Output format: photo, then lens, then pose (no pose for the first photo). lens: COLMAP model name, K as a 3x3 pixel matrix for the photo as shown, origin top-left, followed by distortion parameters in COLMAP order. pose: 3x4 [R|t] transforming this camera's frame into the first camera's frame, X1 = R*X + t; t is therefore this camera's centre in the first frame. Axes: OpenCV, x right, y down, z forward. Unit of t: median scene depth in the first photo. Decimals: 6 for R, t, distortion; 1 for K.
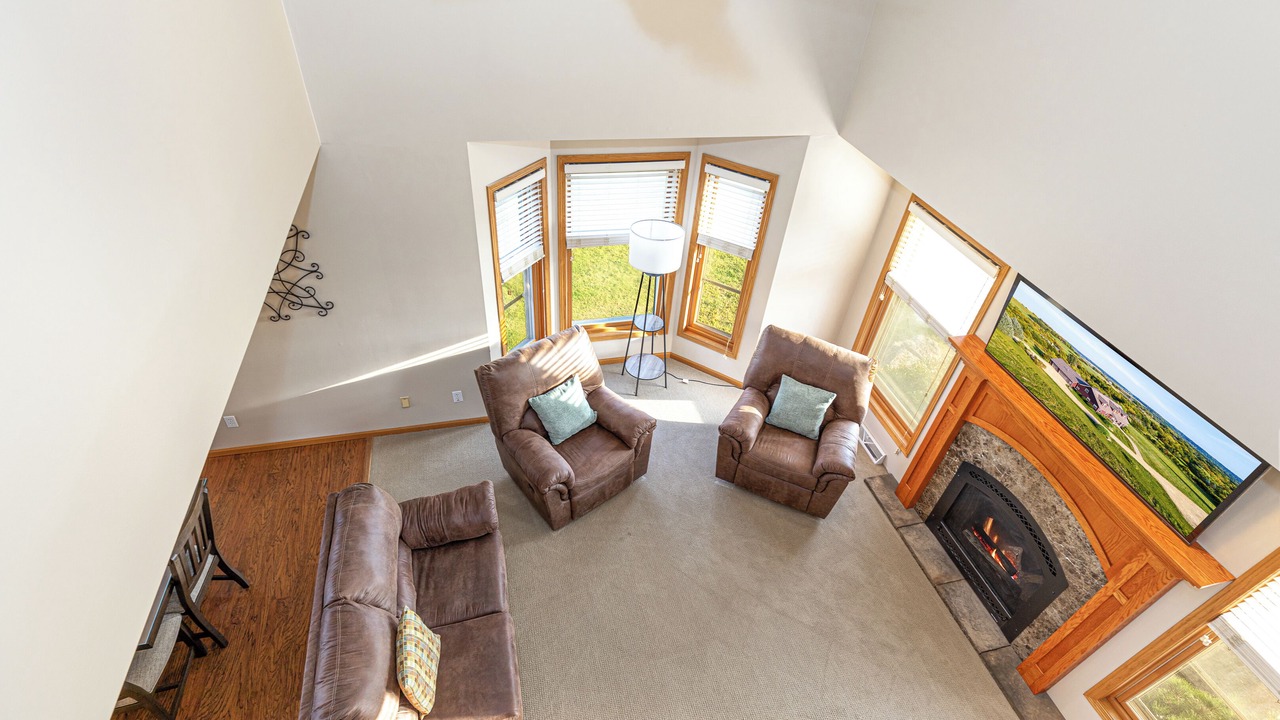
lens RADIAL K [[595.4, 0, 640.5], [0, 595.4, 365.1], [0, 0, 1]] dist [-0.003426, -0.002734]
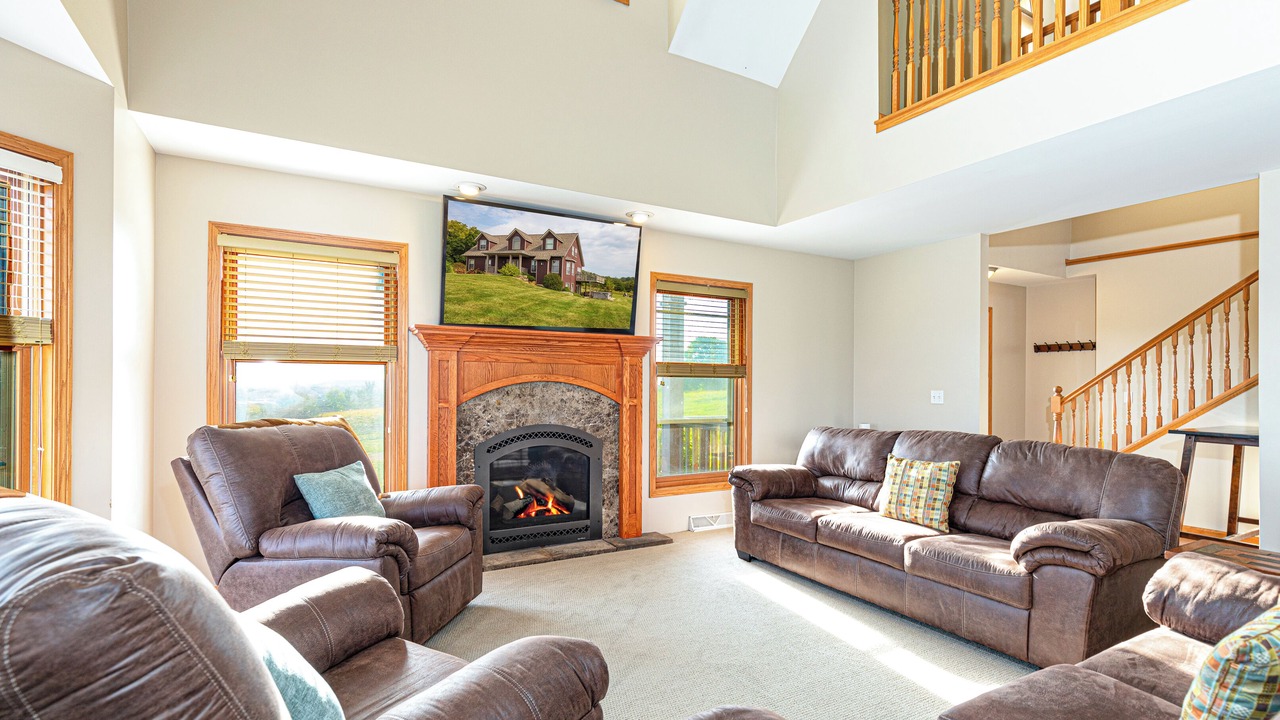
lens RADIAL K [[595.4, 0, 636.2], [0, 595.4, 386.0], [0, 0, 1]] dist [-0.003426, -0.002734]
pose [[-0.279267, -0.065883, 0.957951, -0.465518], [0.604367, 0.763183, 0.228676, 0.022297], [-0.746157, 0.642815, -0.173314, 0.940403]]
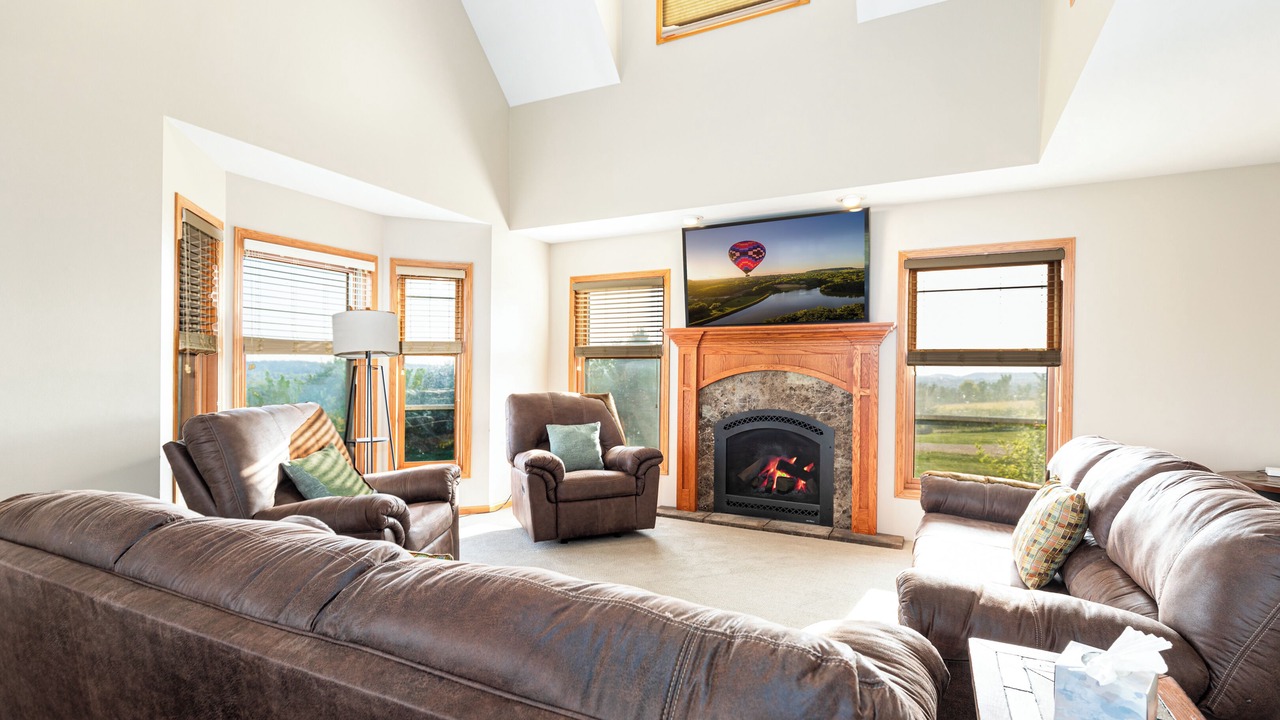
lens RADIAL K [[595.4, 0, 641.6], [0, 595.4, 373.6], [0, 0, 1]] dist [-0.003426, -0.002734]
pose [[0.654497, -0.058767, 0.753777, -0.463314], [0.512970, 0.766918, -0.385615, 0.485288], [-0.555424, 0.639049, 0.532091, 0.394315]]
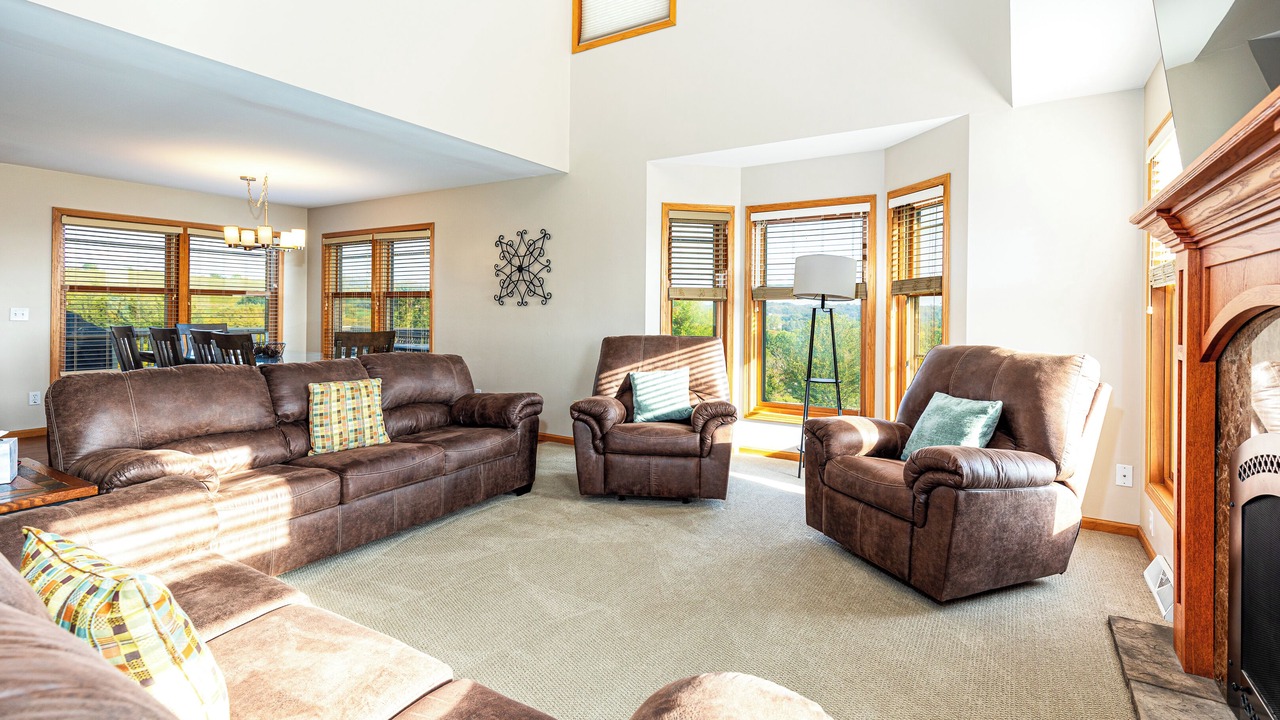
lens RADIAL K [[595.4, 0, 619.6], [0, 595.4, 308.9], [0, 0, 1]] dist [-0.003426, -0.002734]
pose [[0.673102, -0.057707, -0.737295, 0.588516], [-0.454526, 0.754156, -0.473979, 0.500023], [0.583387, 0.654155, 0.481394, 0.482262]]
